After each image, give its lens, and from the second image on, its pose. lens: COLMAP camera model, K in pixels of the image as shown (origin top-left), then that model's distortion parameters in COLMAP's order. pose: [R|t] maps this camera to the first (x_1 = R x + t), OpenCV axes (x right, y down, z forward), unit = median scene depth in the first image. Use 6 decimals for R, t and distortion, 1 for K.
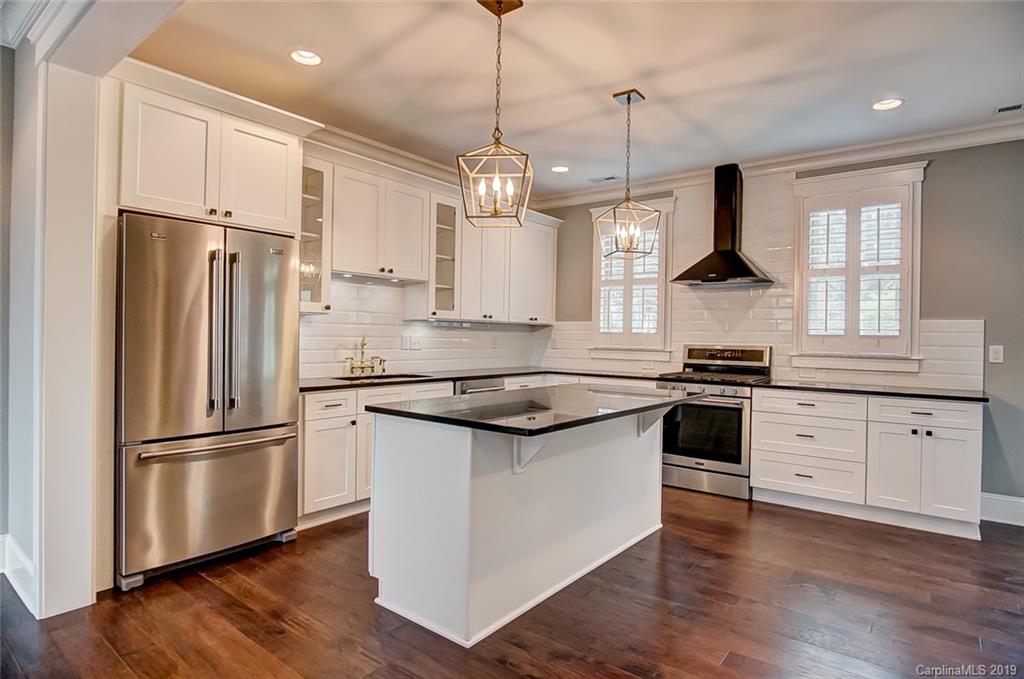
lens RADIAL K [[547.0, 0, 512.0], [0, 547.0, 339.5], [0, 0, 1]] dist [-0.002258, -0.000143]
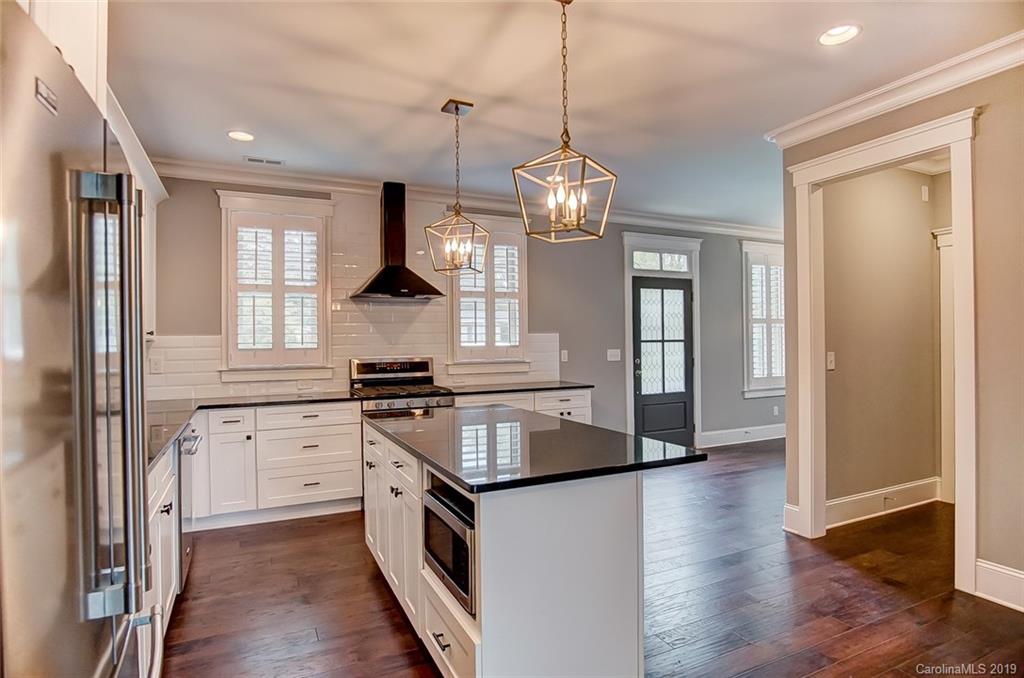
lens RADIAL K [[566.3, 0, 512.0], [0, 566.3, 339.0], [0, 0, 1]] dist [-0.059570, 0.000038]
pose [[0.435683, -0.007109, 0.900072, -0.462613], [0.032571, 0.999438, -0.007872, -0.009884], [-0.899511, 0.032746, 0.435670, 0.341769]]
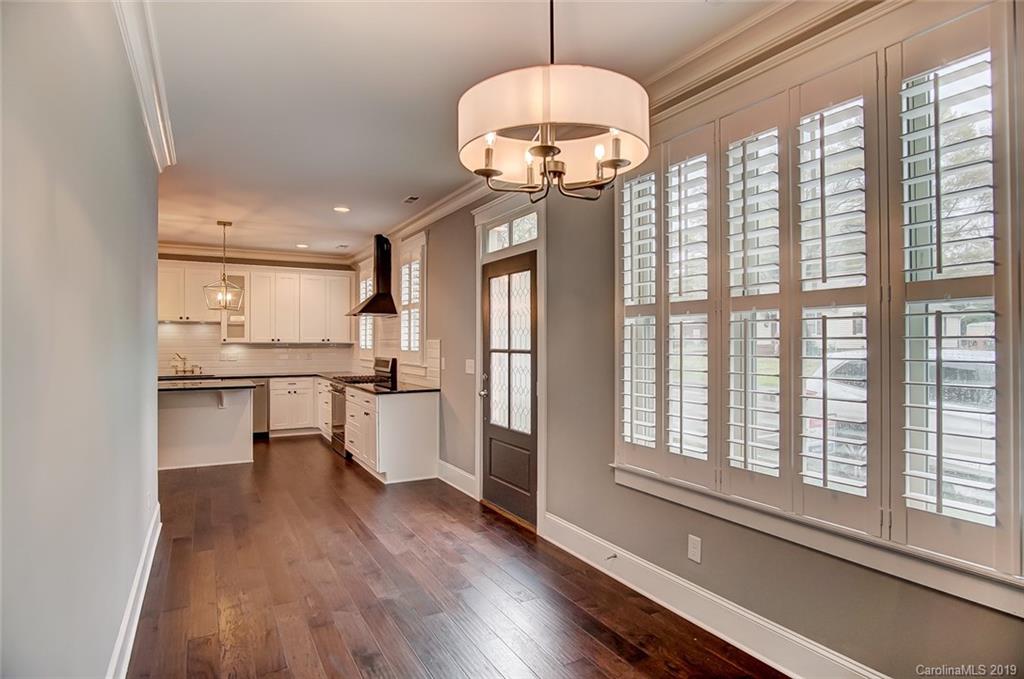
lens RADIAL K [[547.0, 0, 512.0], [0, 547.0, 339.5], [0, 0, 1]] dist [-0.002258, -0.000143]
pose [[0.928413, -0.014379, -0.371271, 1.232285], [0.006522, 0.999728, -0.022410, -0.003334], [0.371492, 0.018384, 0.928254, -0.212385]]
